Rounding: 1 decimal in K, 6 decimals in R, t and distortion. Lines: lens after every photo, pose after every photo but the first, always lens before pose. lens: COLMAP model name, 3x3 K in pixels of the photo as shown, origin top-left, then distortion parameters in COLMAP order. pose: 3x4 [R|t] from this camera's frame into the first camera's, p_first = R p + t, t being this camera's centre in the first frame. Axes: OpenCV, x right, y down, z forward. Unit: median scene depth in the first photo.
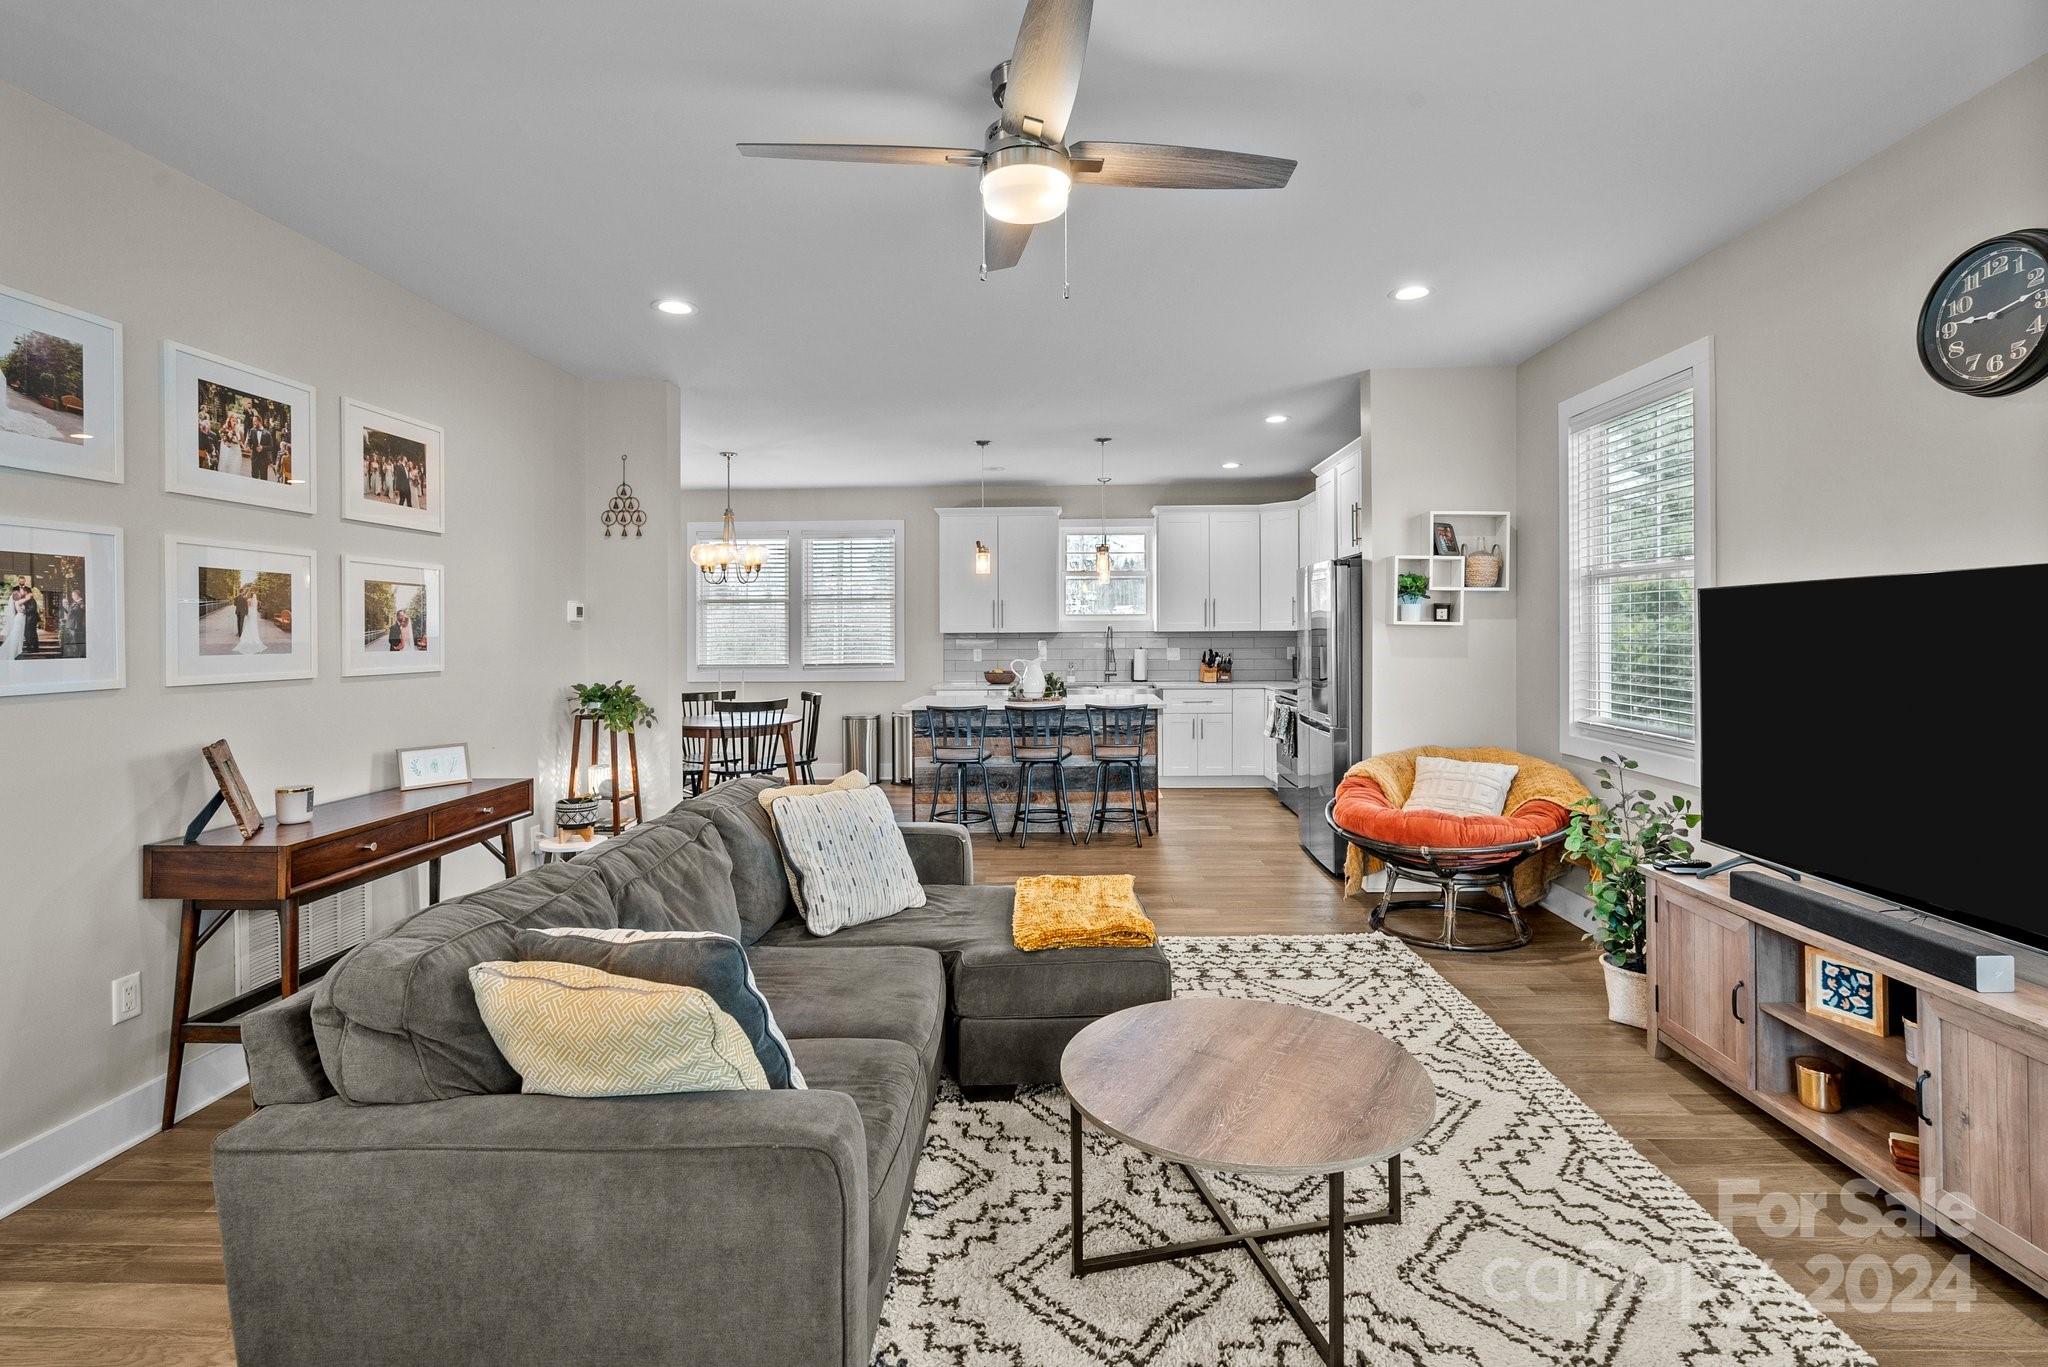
lens RADIAL K [[953.7, 0, 1042.6], [0, 953.7, 631.1], [0, 0, 1]] dist [-0.004017, 0.000801]
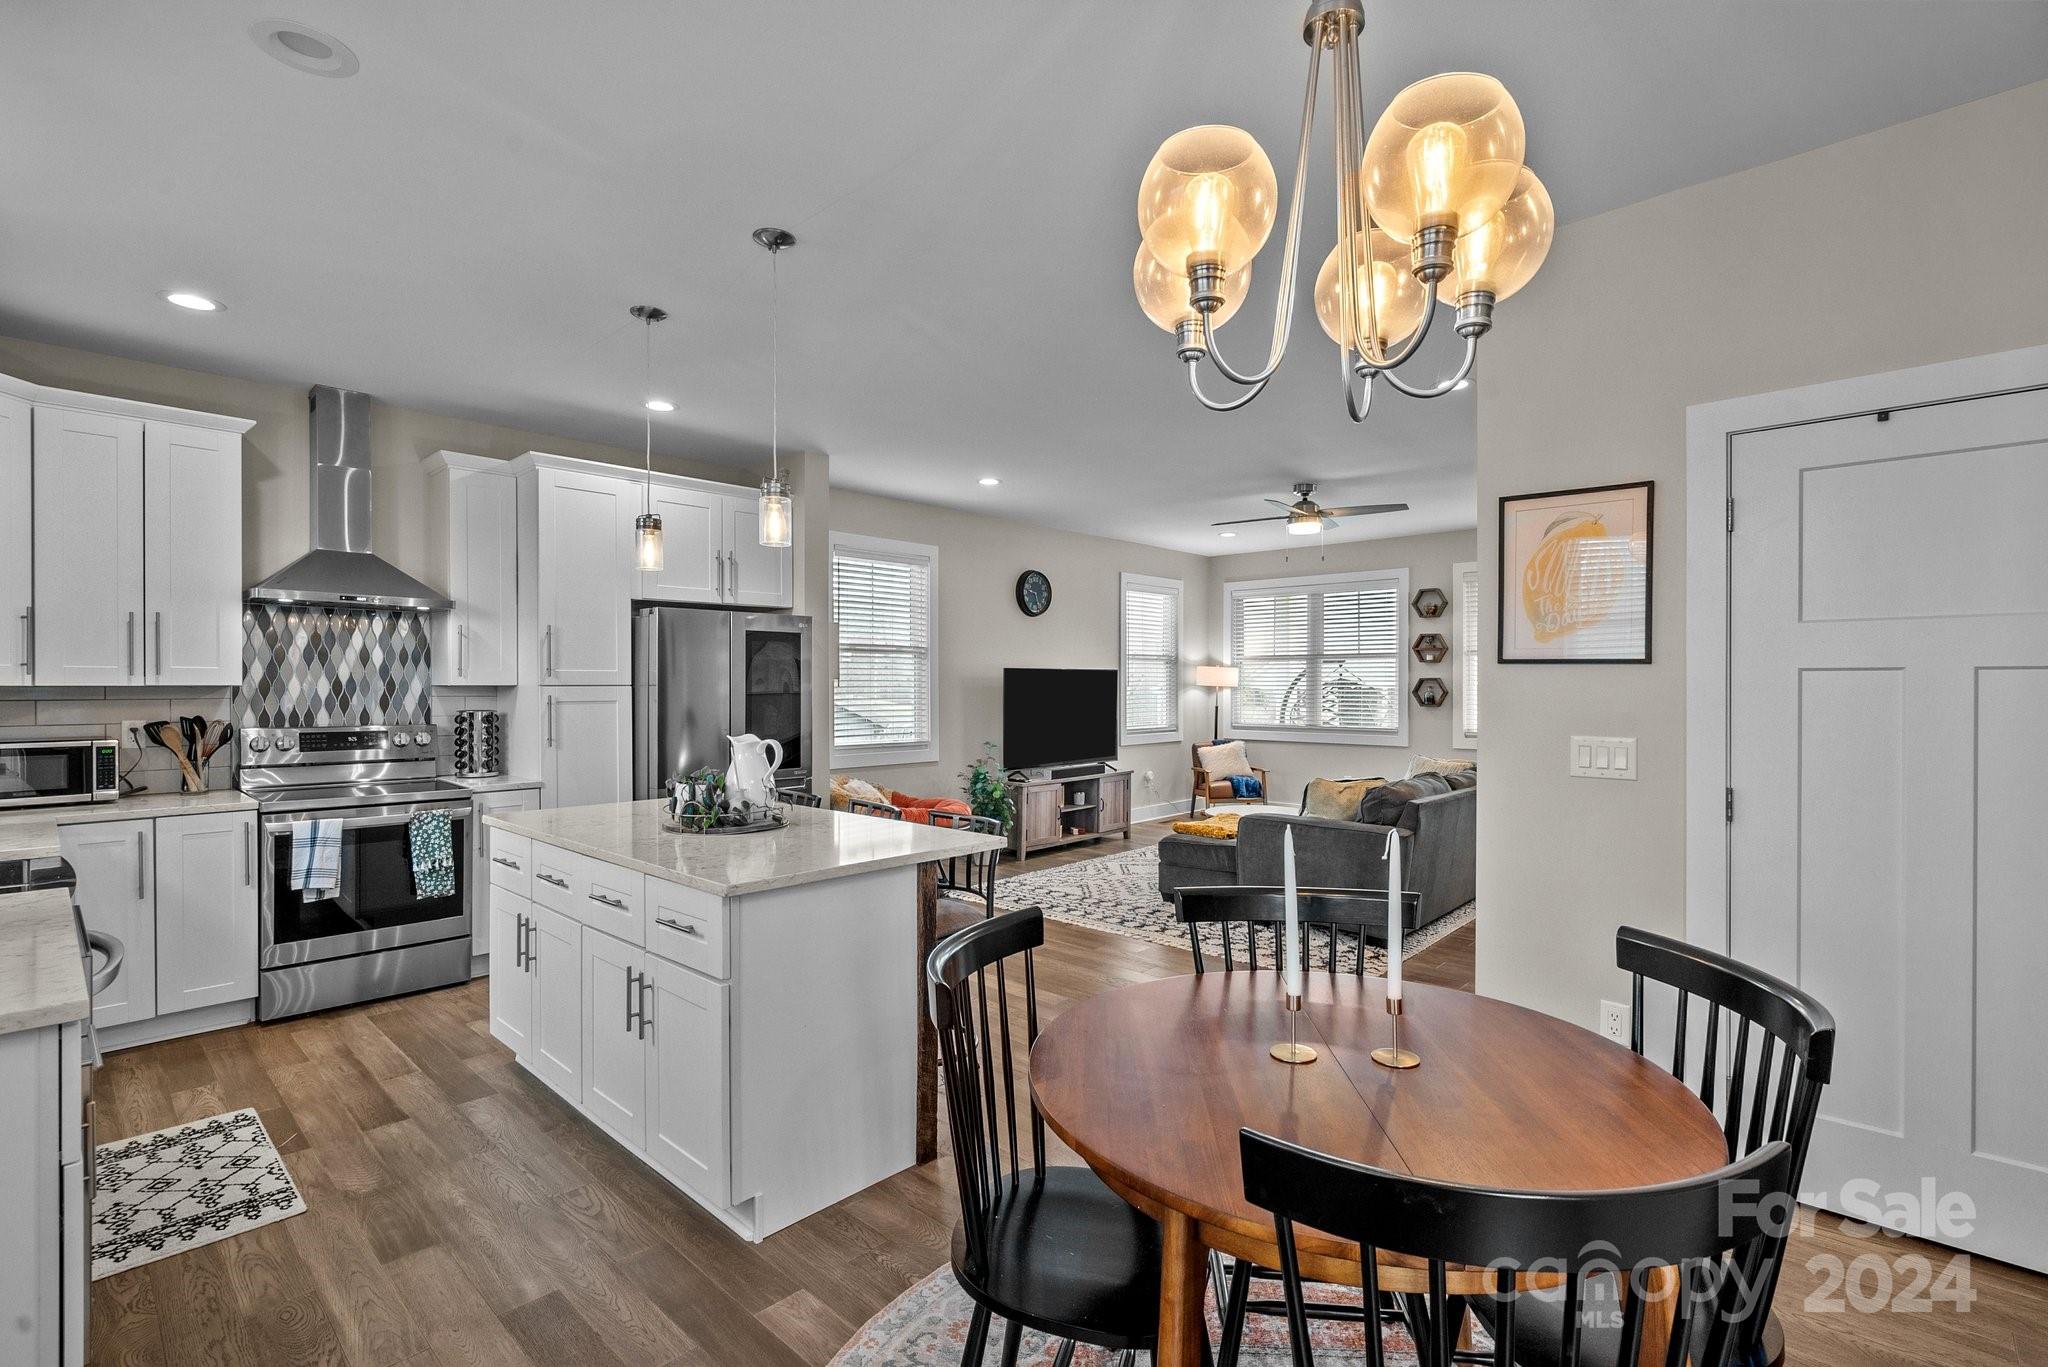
lens RADIAL K [[931.2, 0, 1035.2], [0, 931.2, 694.1], [0, 0, 1]] dist [-0.002885, -0.000394]
pose [[-0.749859, 0.003163, 0.661590, -0.786167], [0.007302, 0.999967, 0.003496, 0.011790], [-0.661557, 0.007453, -0.749858, 2.276406]]
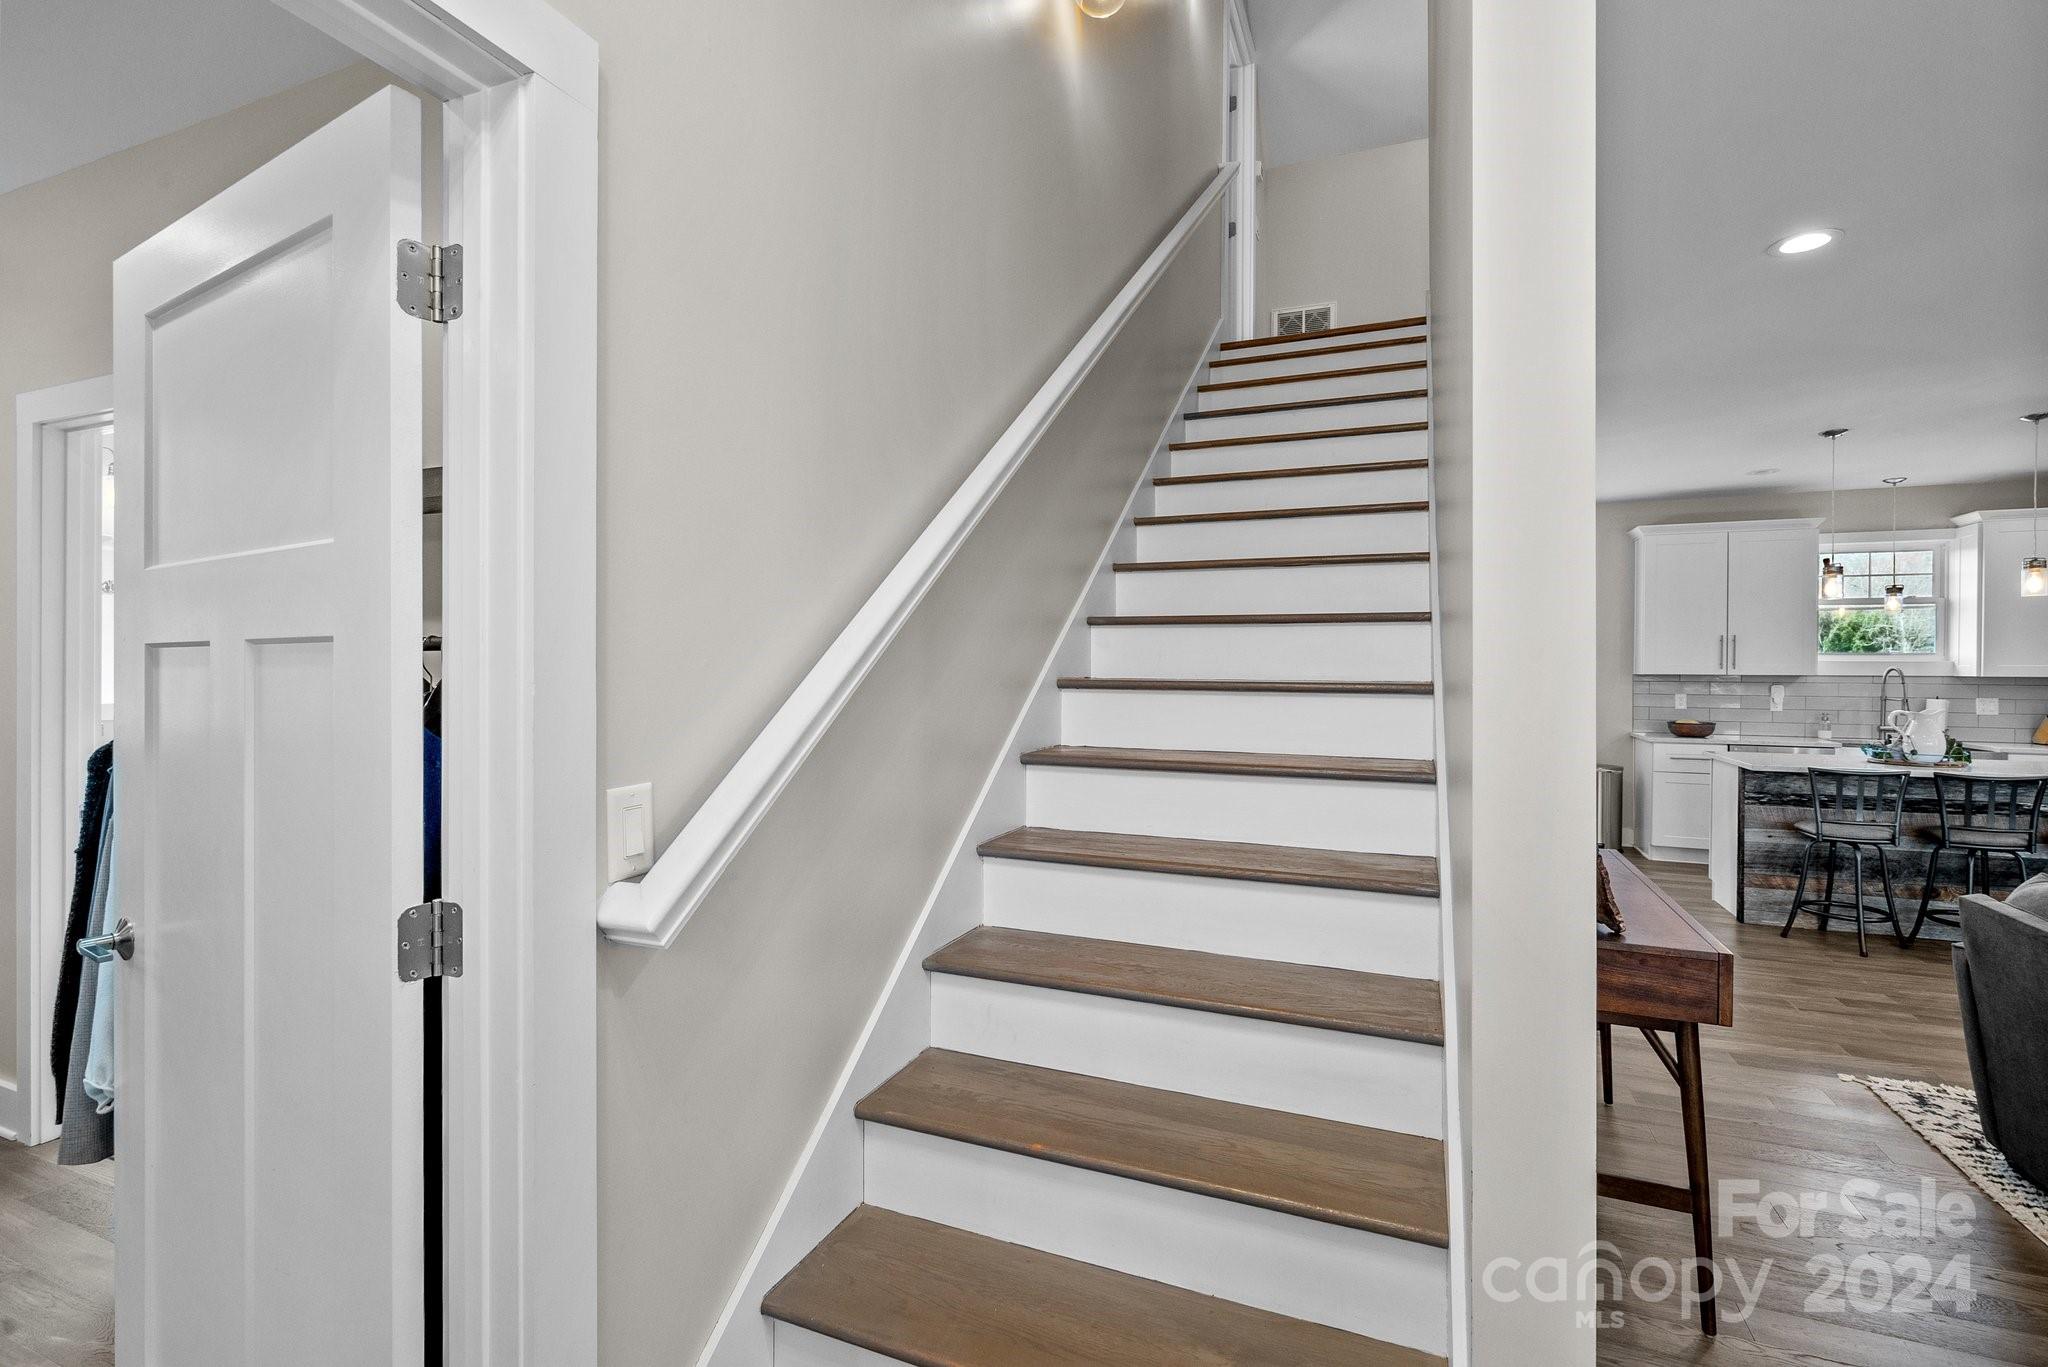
lens RADIAL K [[932.8, 0, 1032.4], [0, 932.8, 675.5], [0, 0, 1]] dist [-0.006484, 0.000686]
pose [[0.933014, 0.015379, -0.359511, -0.738379], [-0.013070, 0.999875, 0.008852, 0.007232], [0.359603, -0.003560, 0.933099, 0.093864]]
